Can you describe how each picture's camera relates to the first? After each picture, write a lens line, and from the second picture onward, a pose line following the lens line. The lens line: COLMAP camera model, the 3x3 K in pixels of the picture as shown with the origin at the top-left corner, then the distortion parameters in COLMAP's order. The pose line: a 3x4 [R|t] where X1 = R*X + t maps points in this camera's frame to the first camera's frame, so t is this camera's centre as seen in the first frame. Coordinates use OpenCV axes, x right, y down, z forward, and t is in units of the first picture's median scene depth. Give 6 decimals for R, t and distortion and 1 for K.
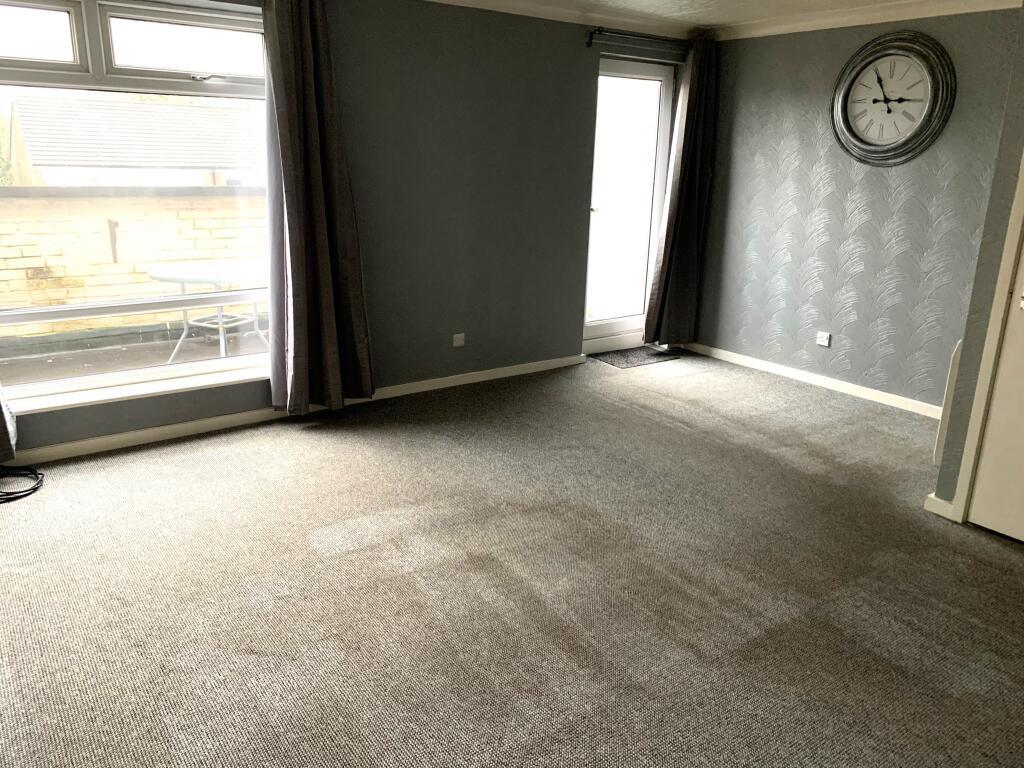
lens RADIAL K [[781.4, 0, 507.7], [0, 781.4, 380.2], [0, 0, 1]] dist [0.066250, -0.064458]
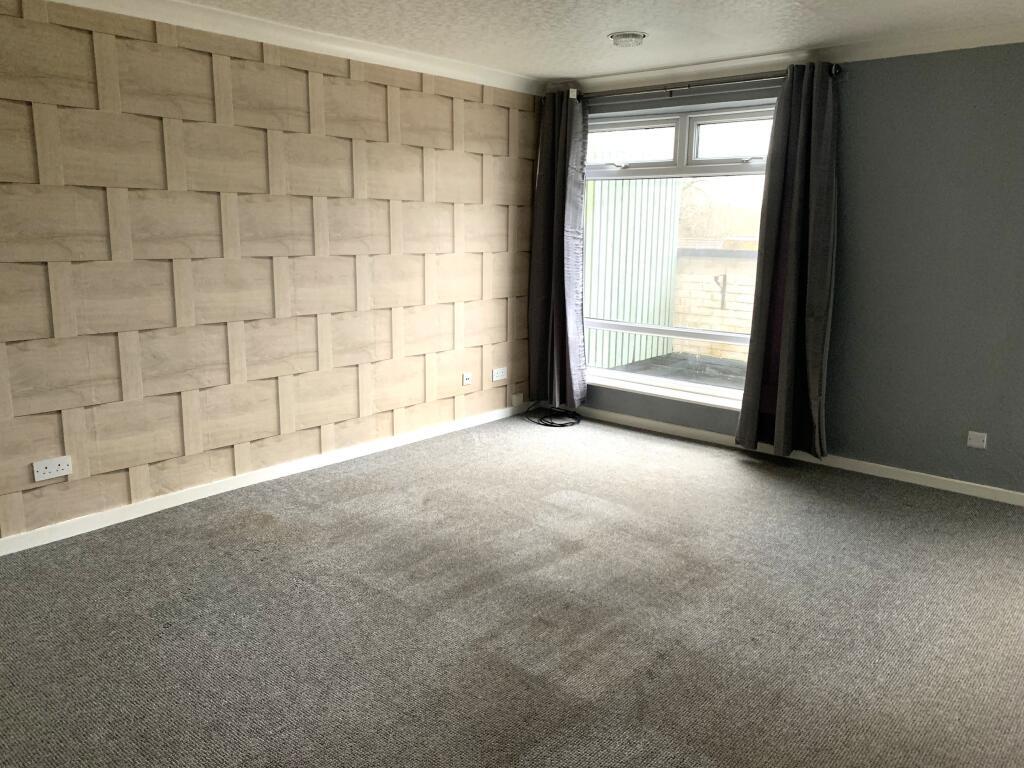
lens RADIAL K [[781.4, 0, 509.1], [0, 781.4, 382.6], [0, 0, 1]] dist [0.066250, -0.064458]
pose [[0.218653, 0.177276, -0.959565, 0.937037], [-0.283592, 0.952459, 0.111342, -0.096137], [0.933684, 0.247779, 0.258532, 0.497248]]
